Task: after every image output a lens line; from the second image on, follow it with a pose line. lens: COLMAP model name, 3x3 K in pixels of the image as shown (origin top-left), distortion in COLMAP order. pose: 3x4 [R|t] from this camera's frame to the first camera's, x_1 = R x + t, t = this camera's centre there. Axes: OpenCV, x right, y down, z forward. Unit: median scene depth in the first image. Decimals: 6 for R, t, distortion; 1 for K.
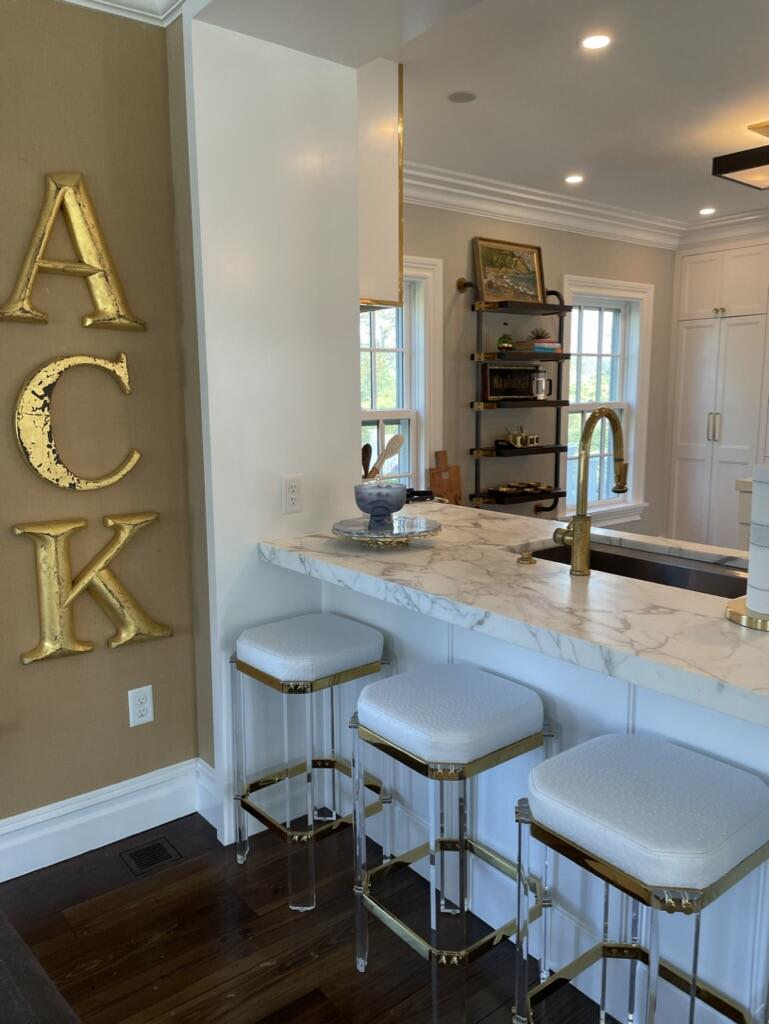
lens RADIAL K [[780.0, 0, 384.5], [0, 780.0, 512.0], [0, 0, 1]] dist [0.037429, -0.002725]
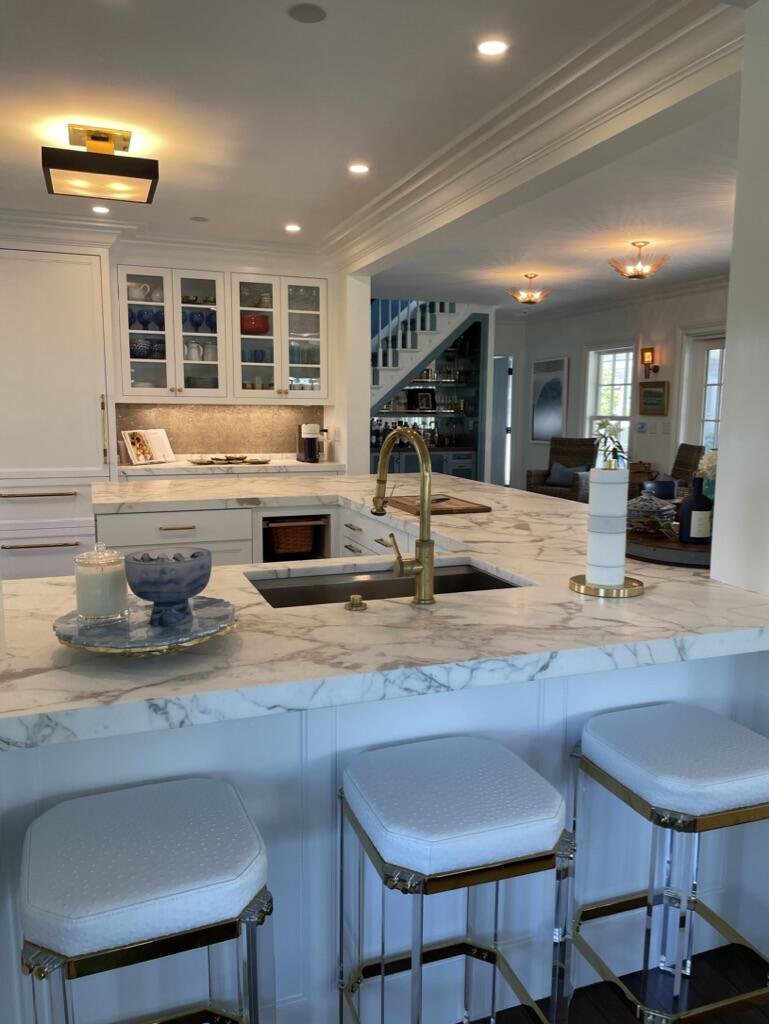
lens RADIAL K [[762.6, 0, 384.5], [0, 762.6, 512.0], [0, 0, 1]] dist [0.043464, -0.000407]
pose [[0.305776, -0.119759, 0.944542, -0.738186], [0.136604, 0.987312, 0.080959, -0.130387], [-0.942253, 0.104273, 0.318256, 0.868364]]
